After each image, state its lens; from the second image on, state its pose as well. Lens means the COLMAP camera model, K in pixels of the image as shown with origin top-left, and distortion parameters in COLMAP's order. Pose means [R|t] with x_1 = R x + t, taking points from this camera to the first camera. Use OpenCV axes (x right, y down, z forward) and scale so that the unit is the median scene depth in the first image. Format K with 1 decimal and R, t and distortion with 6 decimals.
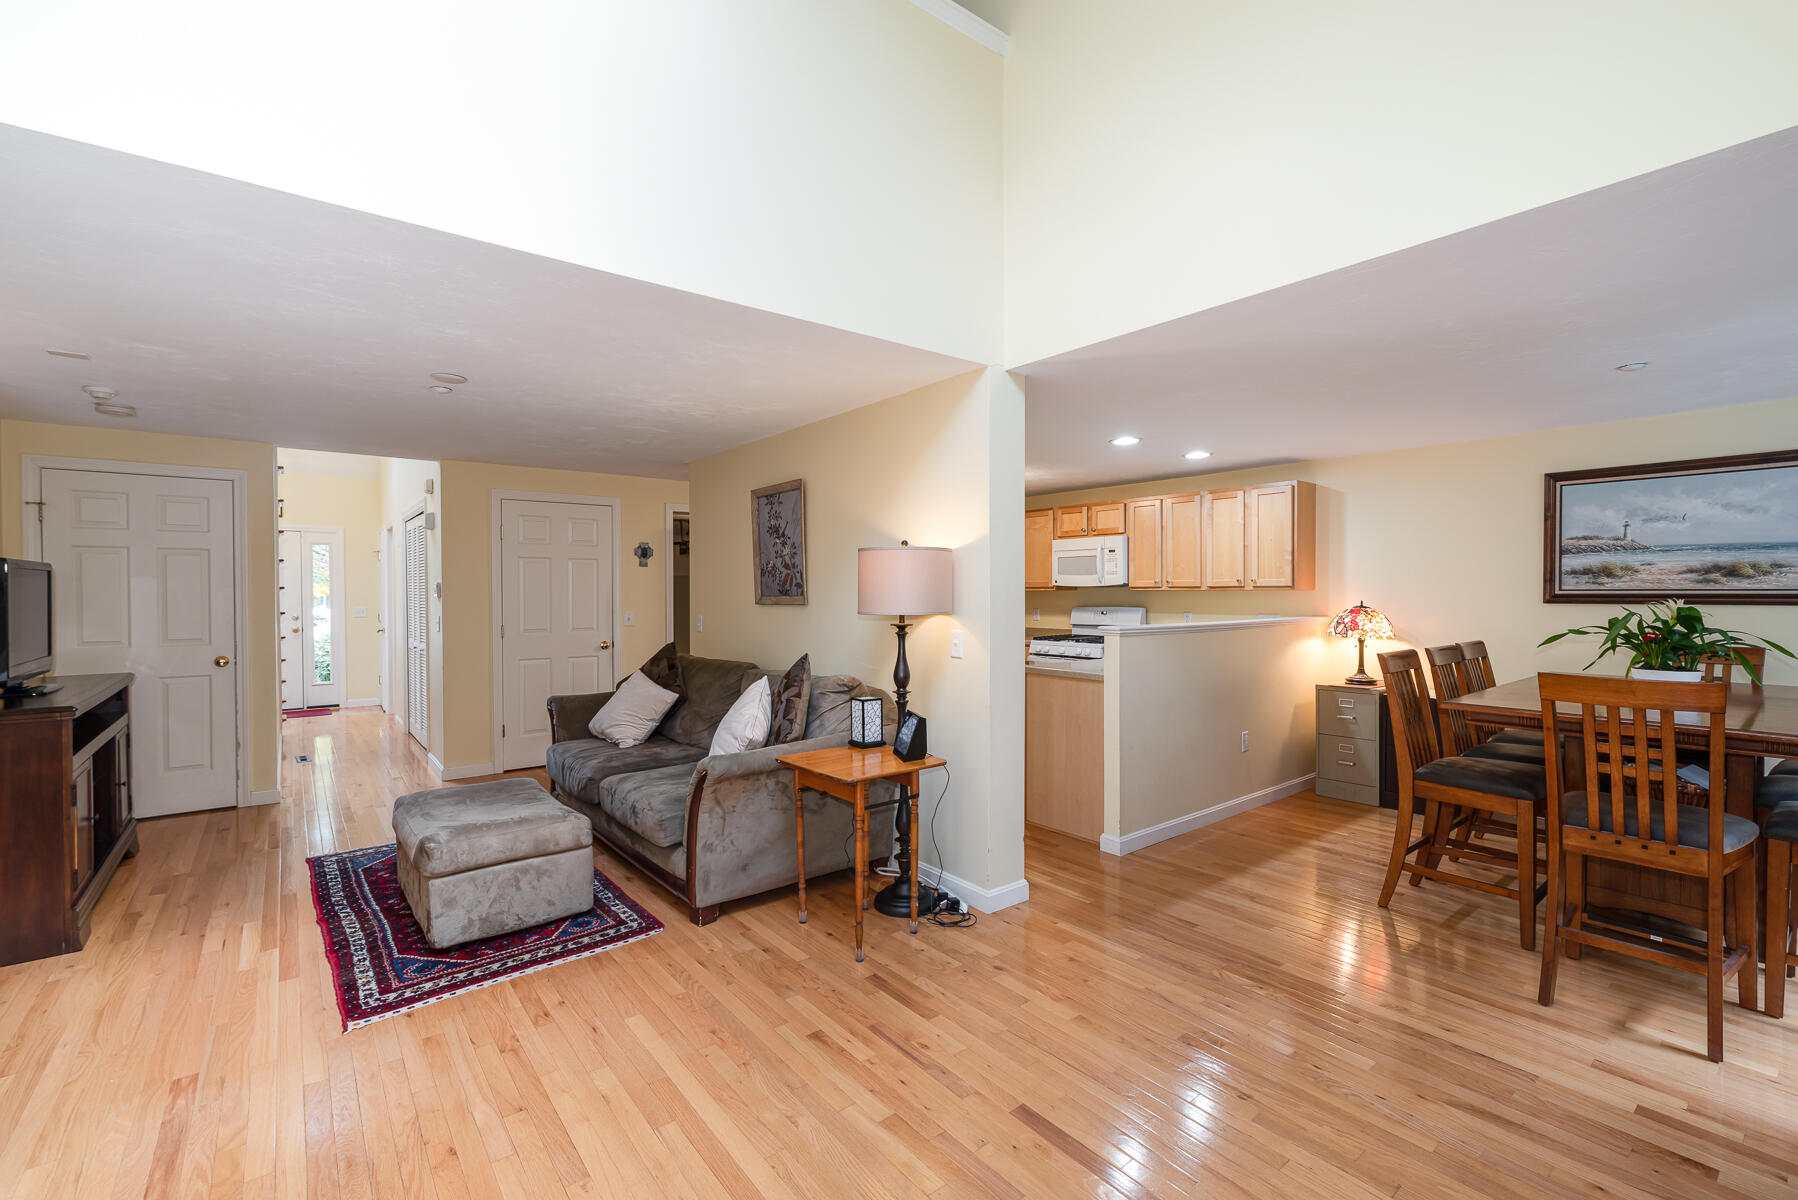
lens RADIAL K [[765.5, 0, 895.4], [0, 765.5, 600.2], [0, 0, 1]] dist [-0.002078, 0.000729]
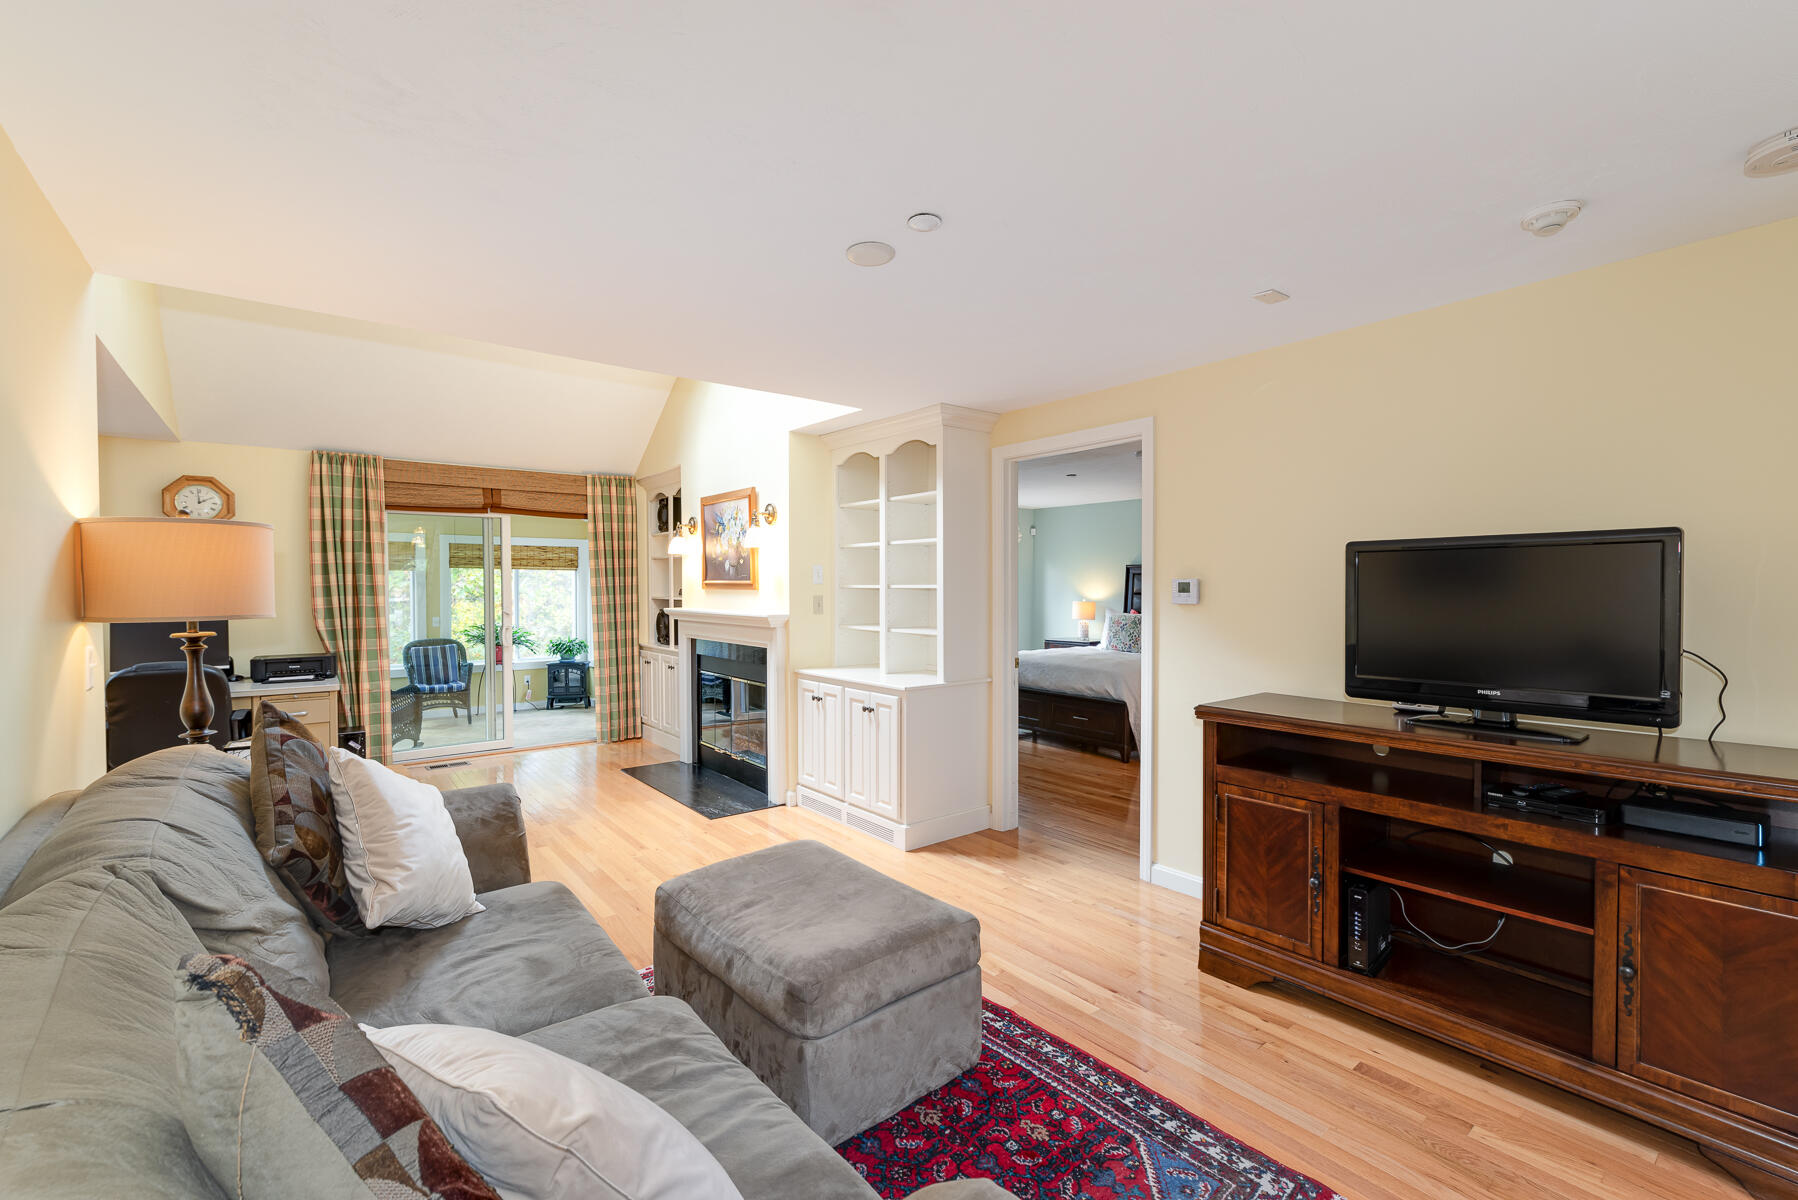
lens RADIAL K [[765.5, 0, 897.8], [0, 765.5, 603.6], [0, 0, 1]] dist [-0.002078, 0.000729]
pose [[-0.999968, 0.003972, -0.006977, -0.444480], [0.003725, 0.999379, 0.035028, -0.013338], [0.007112, 0.035001, -0.999362, 1.223912]]
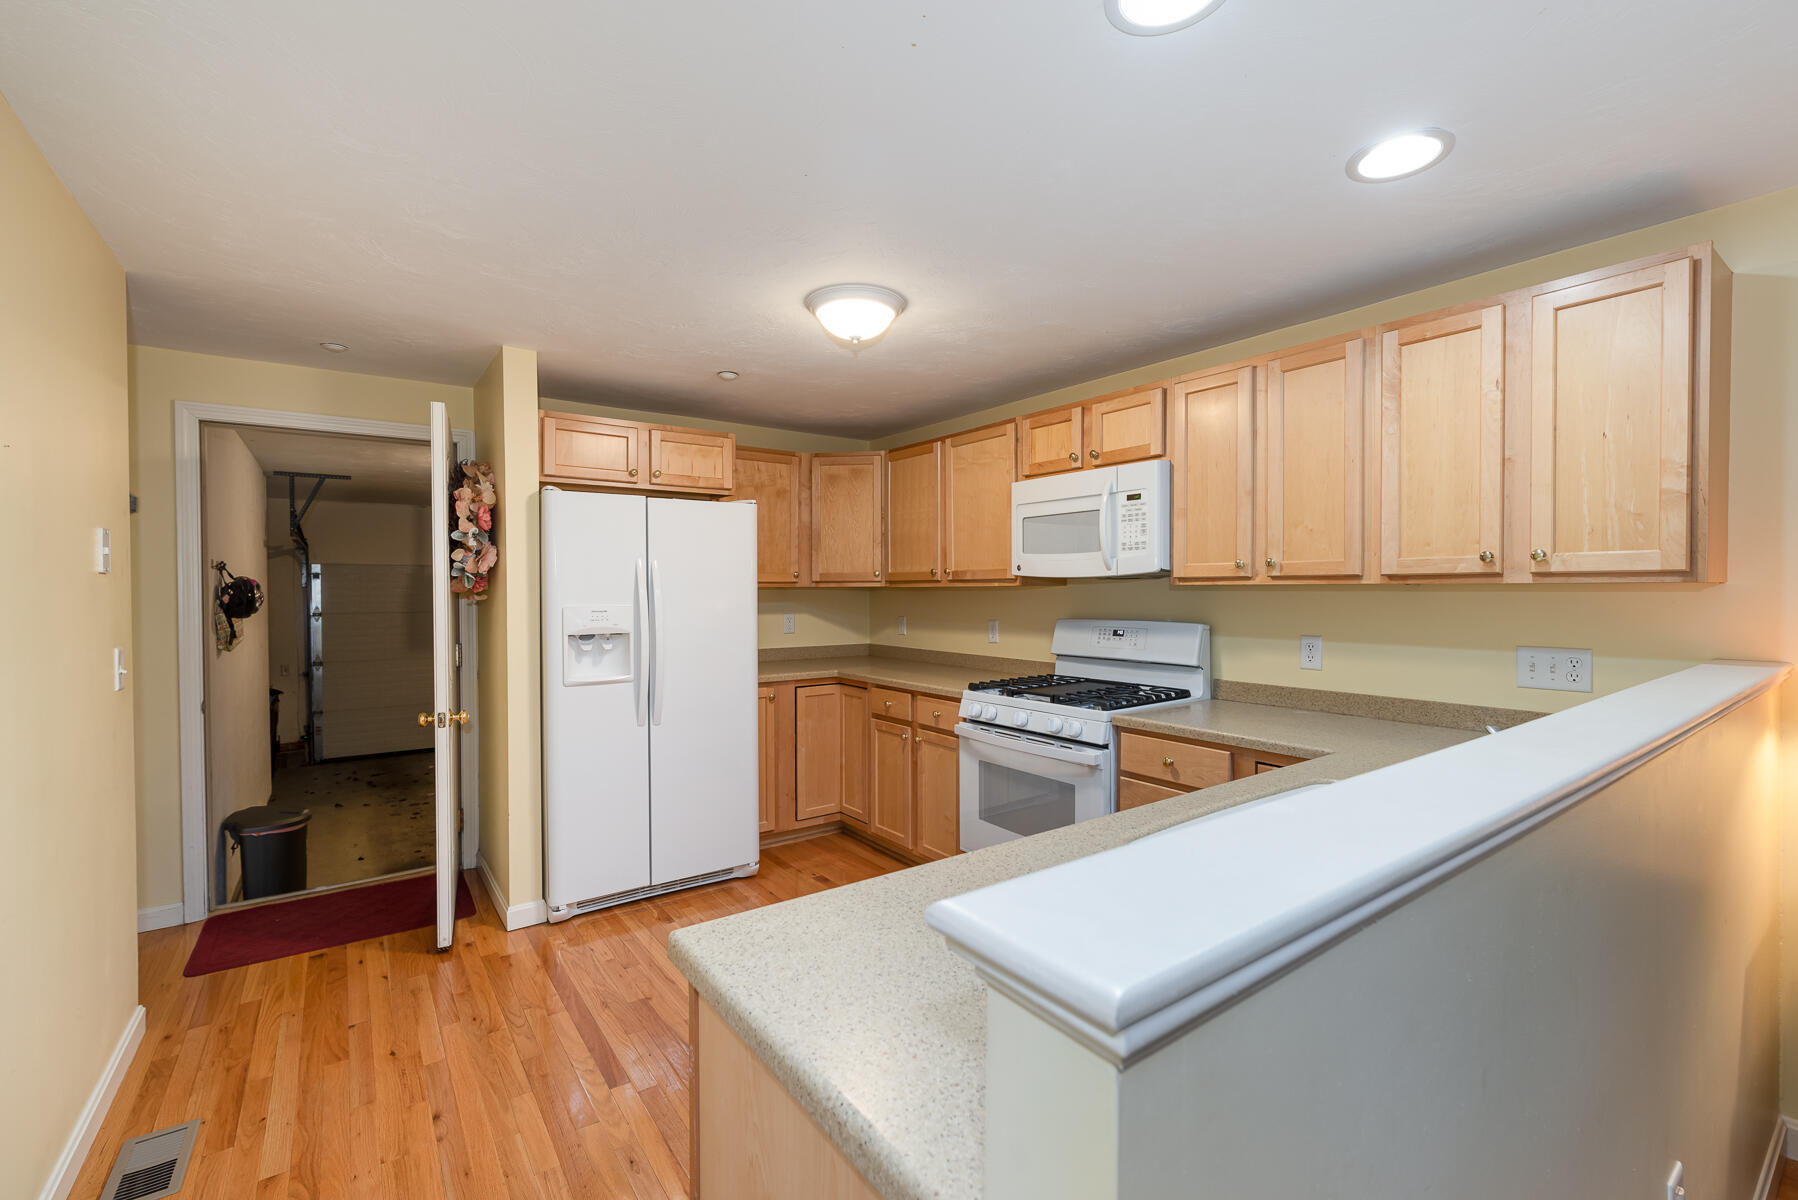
lens RADIAL K [[765.5, 0, 892.4], [0, 765.5, 600.4], [0, 0, 1]] dist [-0.002078, 0.000729]
pose [[0.998837, 0.002853, -0.048120, 0.234662], [-0.002725, 0.999993, 0.002726, -0.007247], [0.048128, -0.002592, 0.998838, 0.783826]]
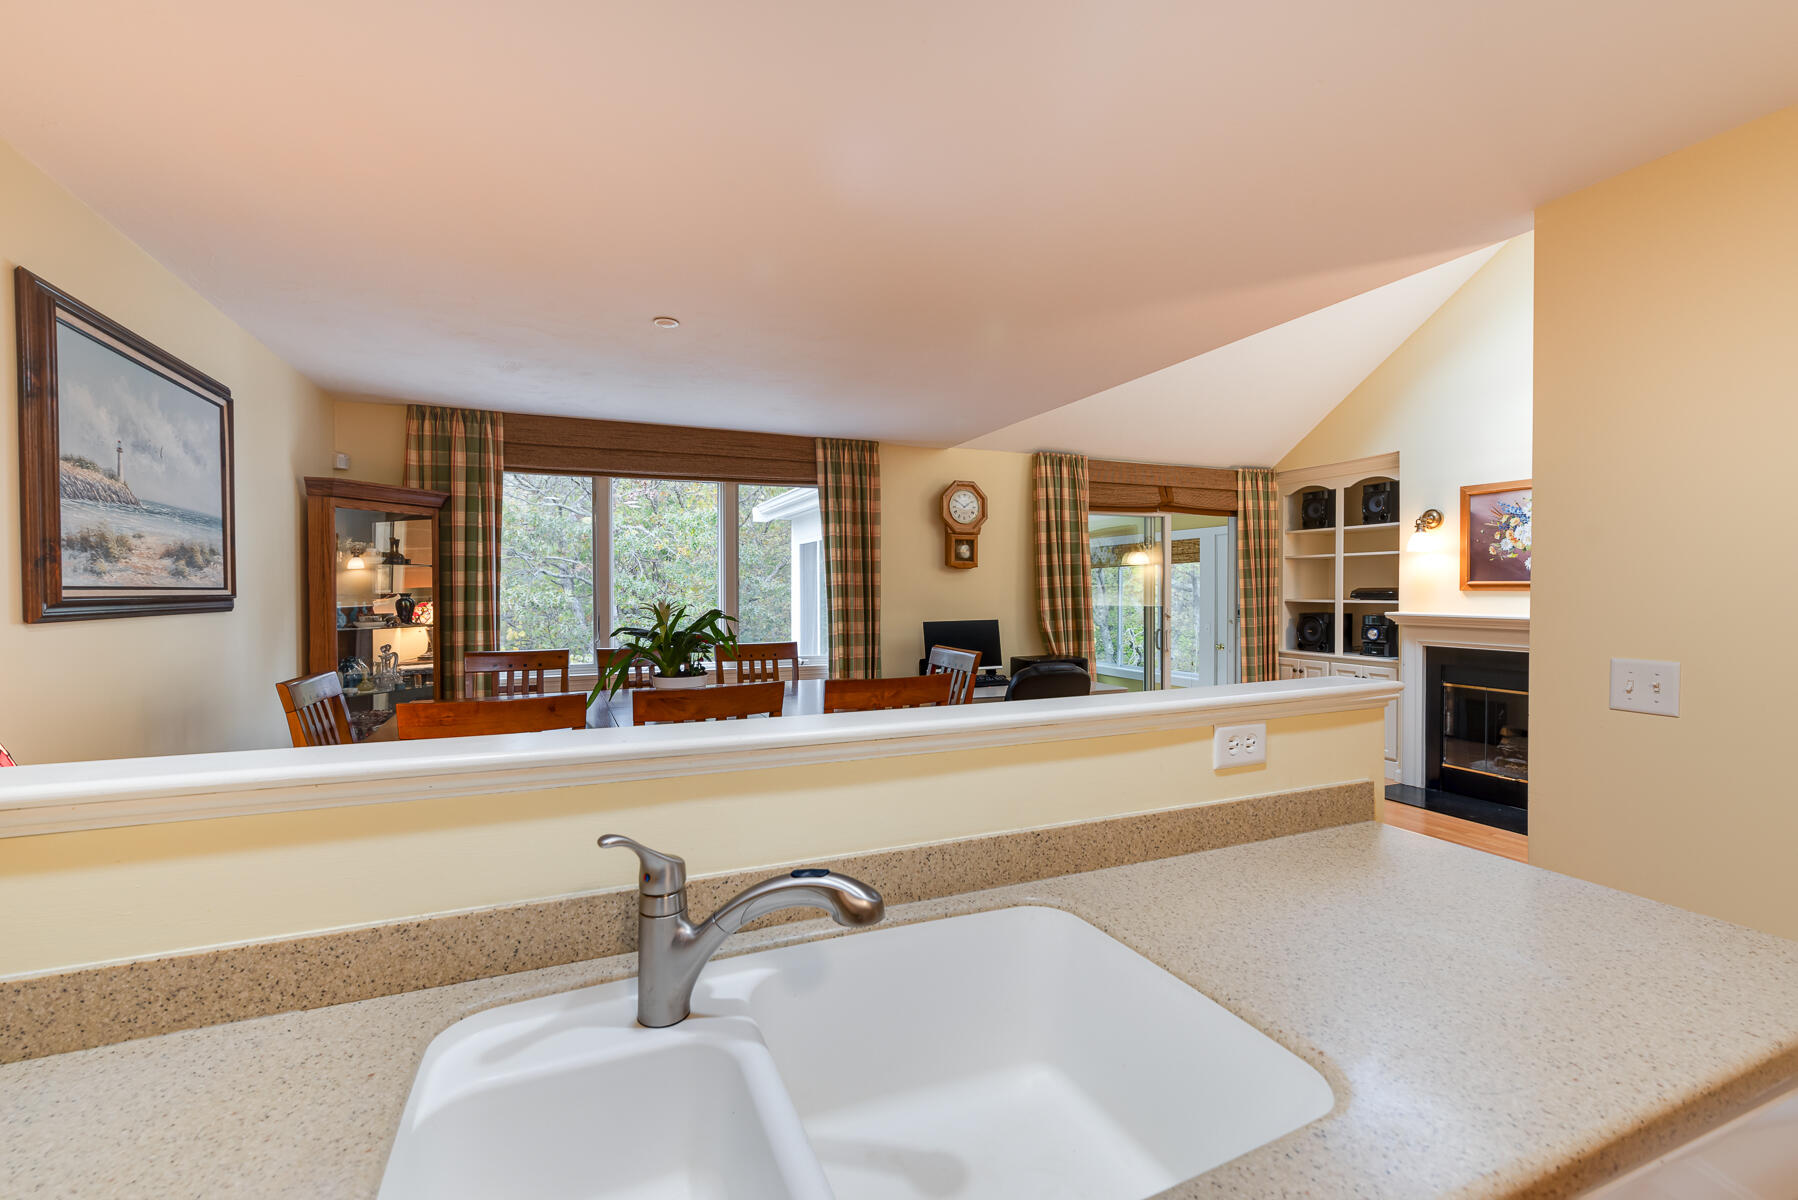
lens RADIAL K [[765.5, 0, 892.5], [0, 765.5, 596.8], [0, 0, 1]] dist [-0.002078, 0.000729]
pose [[-0.962275, 0.001929, 0.272073, 0.352911], [0.007451, 0.999787, 0.019264, -0.012727], [-0.271977, 0.020565, -0.962084, 1.241191]]
